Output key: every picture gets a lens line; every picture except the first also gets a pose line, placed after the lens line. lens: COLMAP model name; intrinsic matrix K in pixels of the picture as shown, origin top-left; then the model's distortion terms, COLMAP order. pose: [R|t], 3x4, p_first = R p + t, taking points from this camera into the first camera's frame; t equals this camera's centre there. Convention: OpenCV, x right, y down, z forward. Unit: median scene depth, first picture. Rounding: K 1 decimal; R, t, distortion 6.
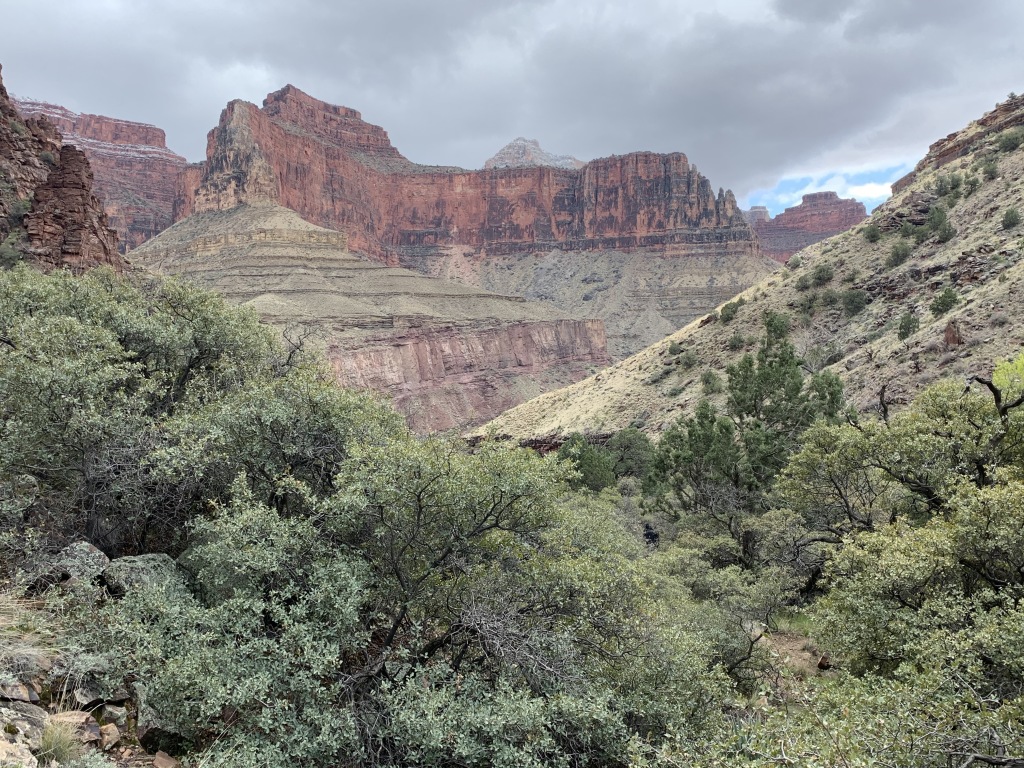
lens RADIAL K [[988.3, 0, 510.1], [0, 988.3, 384.4], [0, 0, 1]] dist [0.012179, 0.000000]
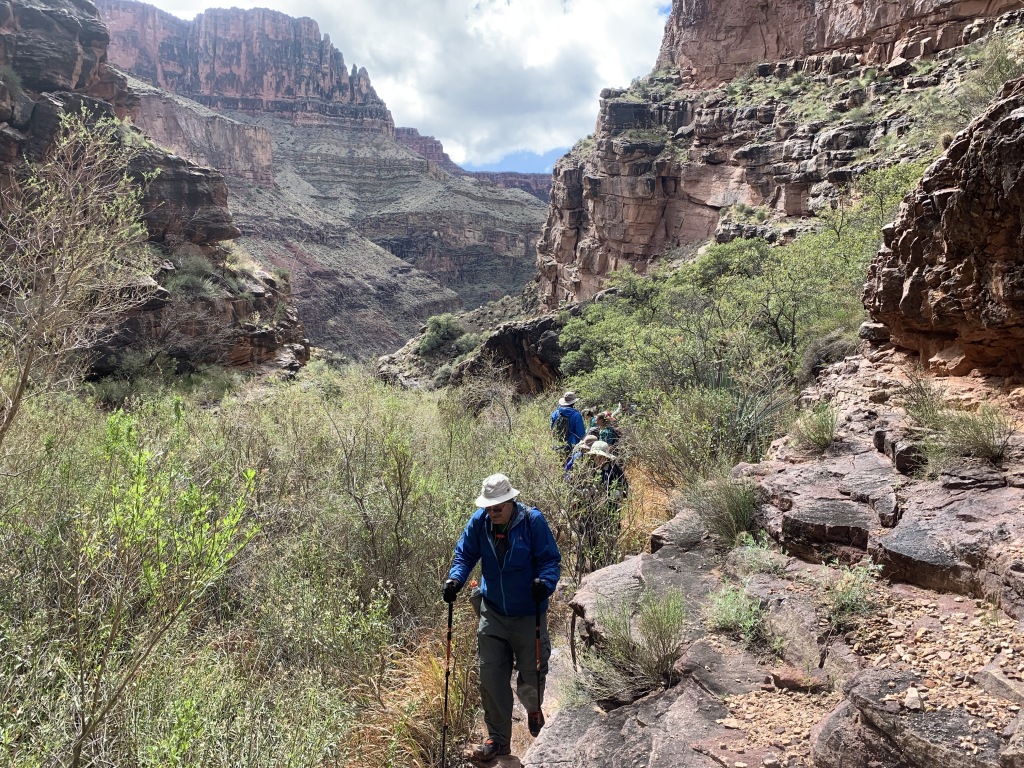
lens RADIAL K [[764.9, 0, 513.7], [0, 764.9, 379.0], [0, 0, 1]] dist [-0.002355, 0.002970]
pose [[0.861236, 0.004163, 0.508188, -0.030318], [-0.036335, 0.997912, 0.053402, 0.062027], [-0.506904, -0.064457, 0.859589, 0.262143]]
